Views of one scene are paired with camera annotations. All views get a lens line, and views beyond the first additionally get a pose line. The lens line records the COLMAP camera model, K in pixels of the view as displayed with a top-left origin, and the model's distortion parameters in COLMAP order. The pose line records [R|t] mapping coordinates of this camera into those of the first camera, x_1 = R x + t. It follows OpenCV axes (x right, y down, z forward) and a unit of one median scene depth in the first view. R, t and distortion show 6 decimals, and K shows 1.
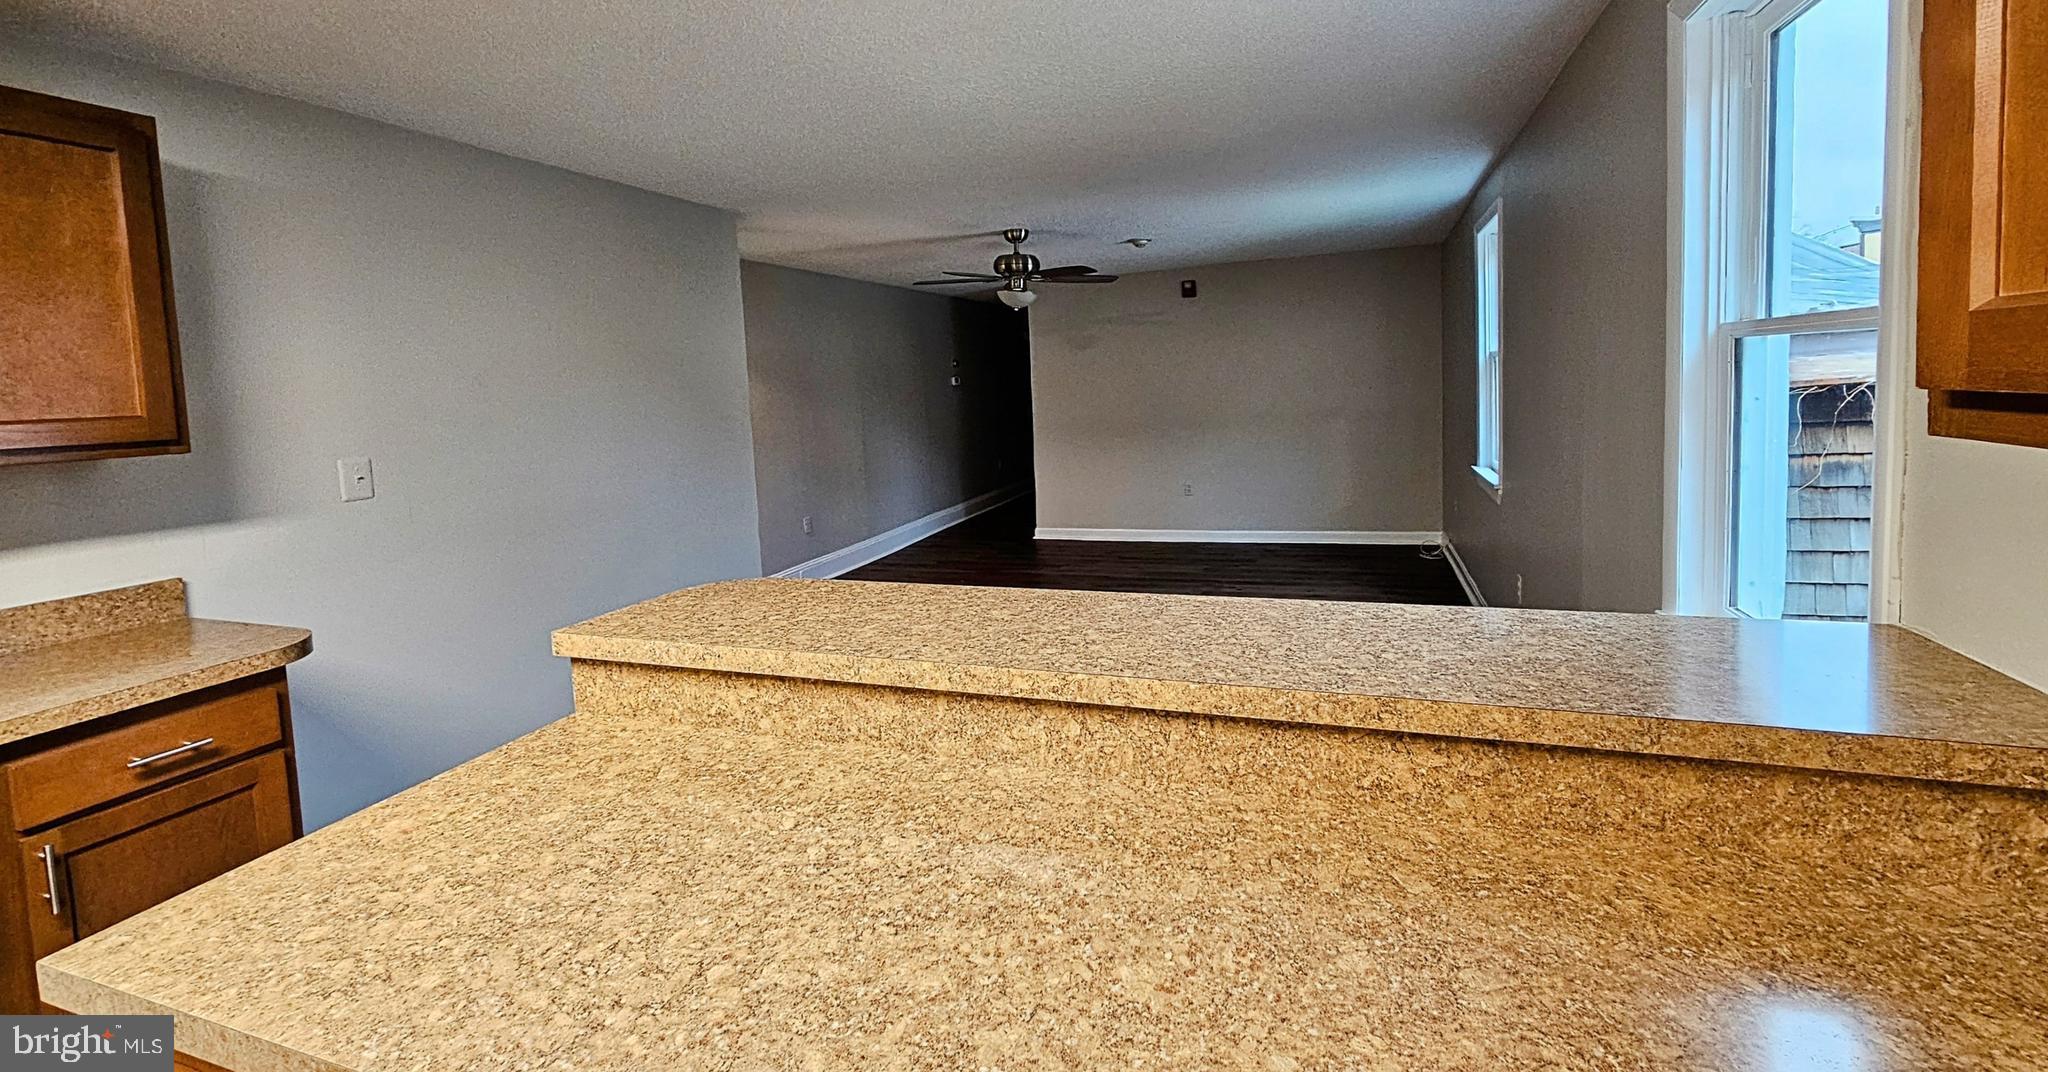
lens RADIAL K [[876.7, 0, 1021.8], [0, 876.7, 439.0], [0, 0, 1]] dist [0.006819, 0.000396]
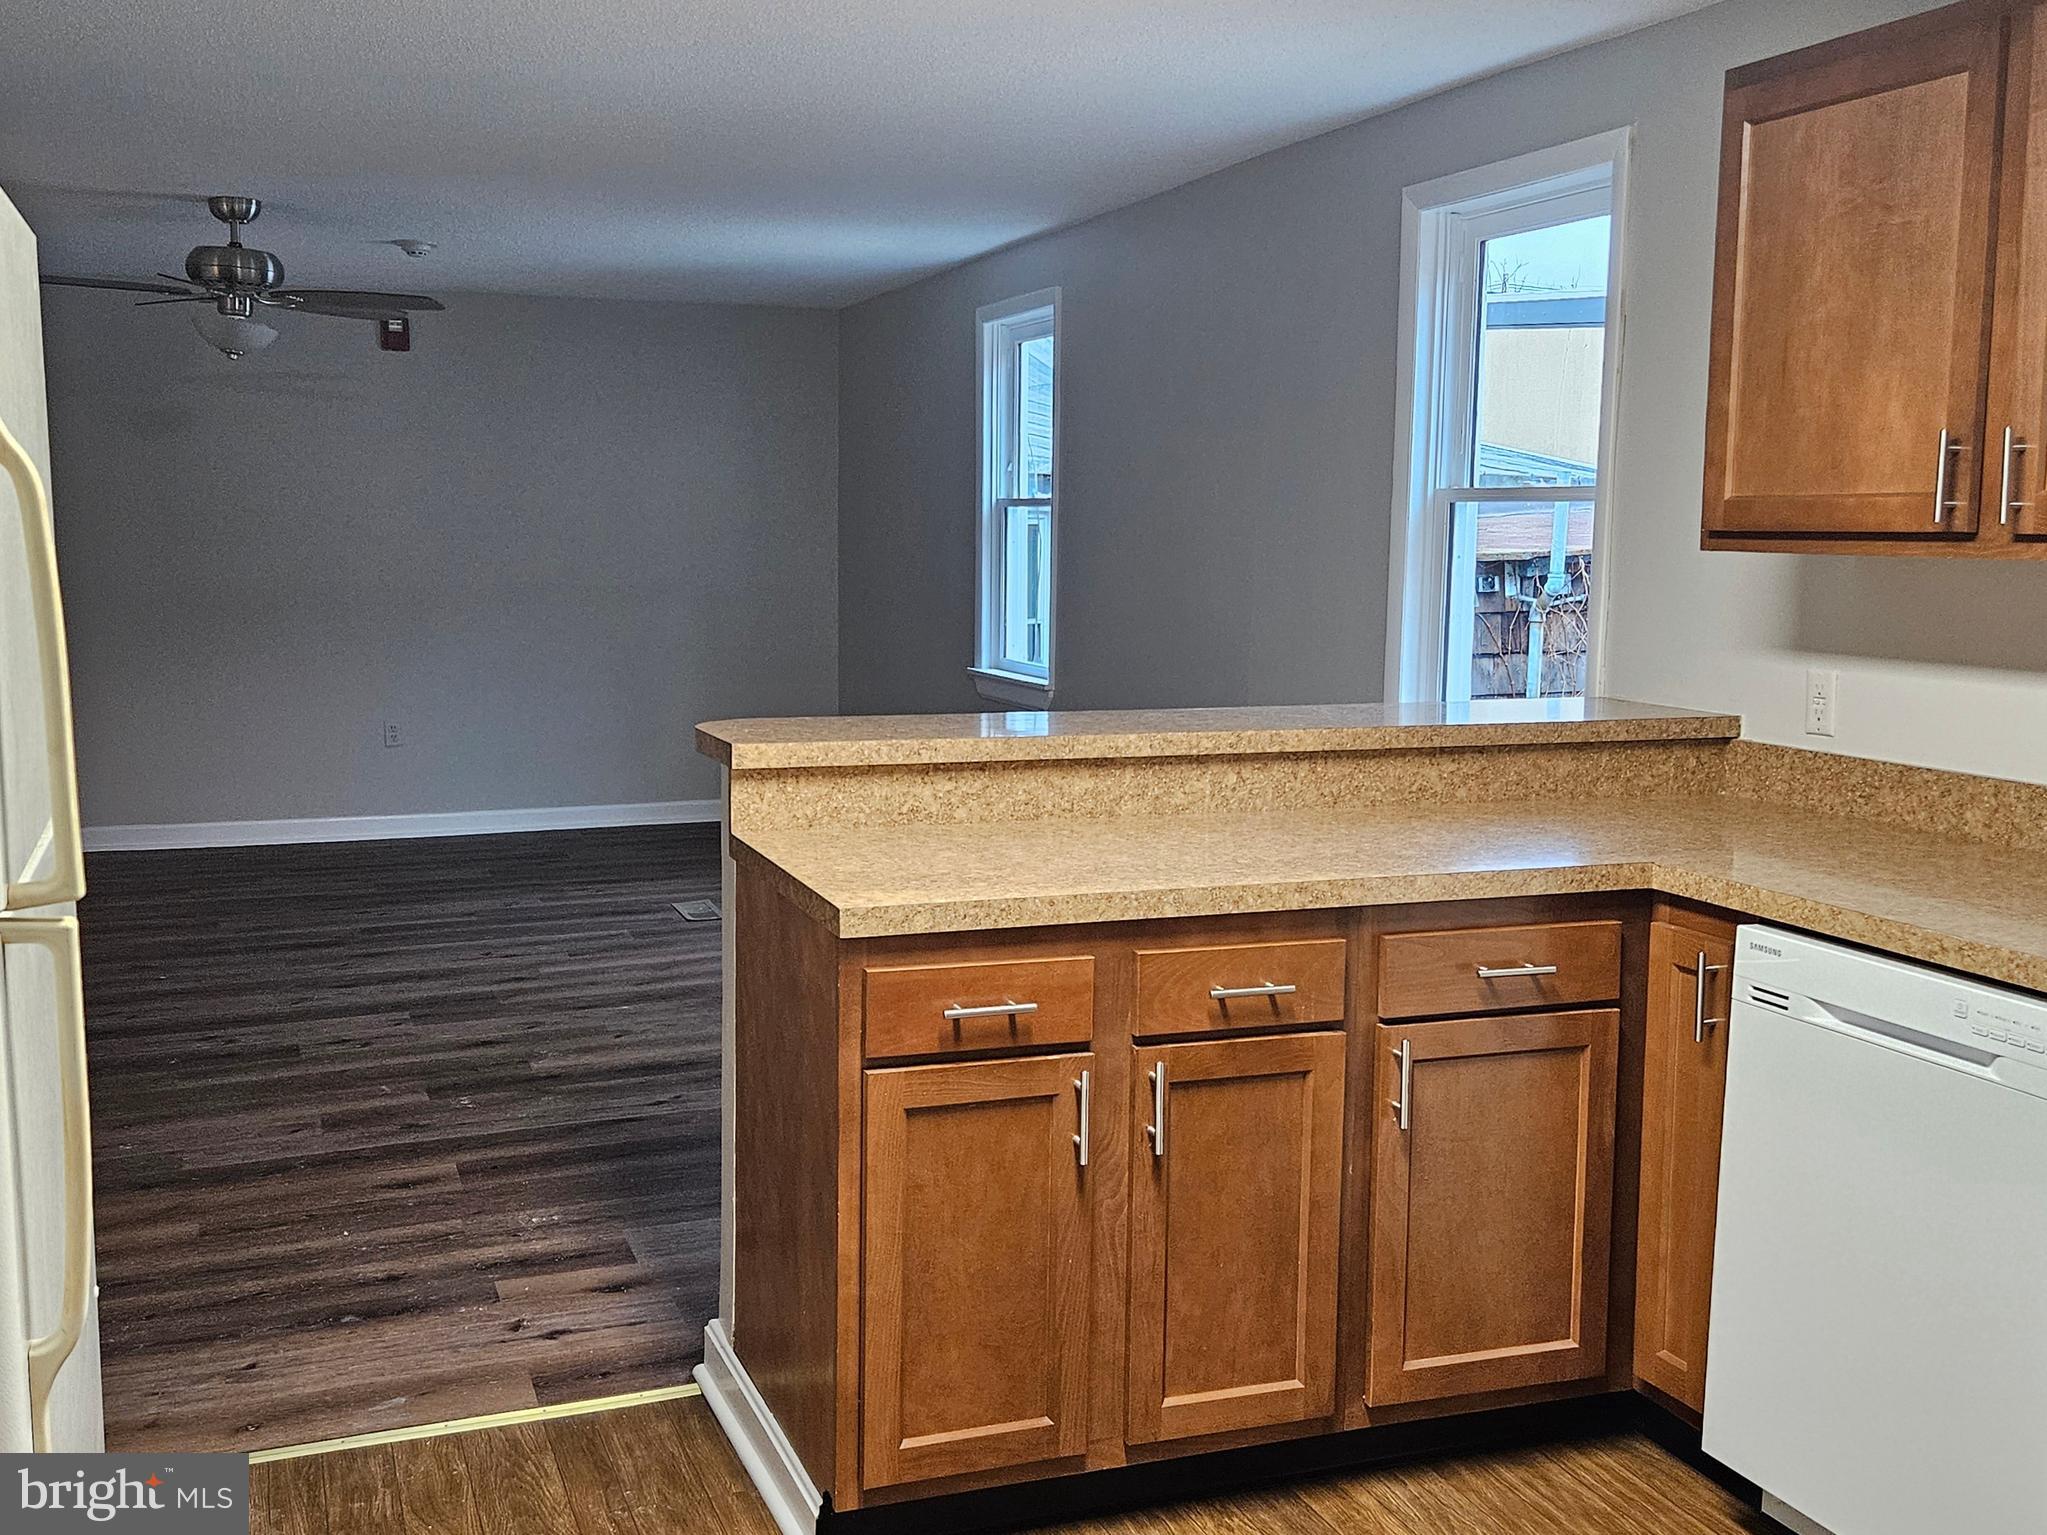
lens RADIAL K [[2234.0, 0, 1023.5], [0, 2234.0, 767.5], [0, 0, 1]] dist [0.081083, -0.011318]
pose [[0.754895, -0.023548, 0.655423, -2.006971], [0.001265, 0.999406, 0.034450, 0.171027], [-0.655845, -0.025177, 0.754476, -1.108728]]
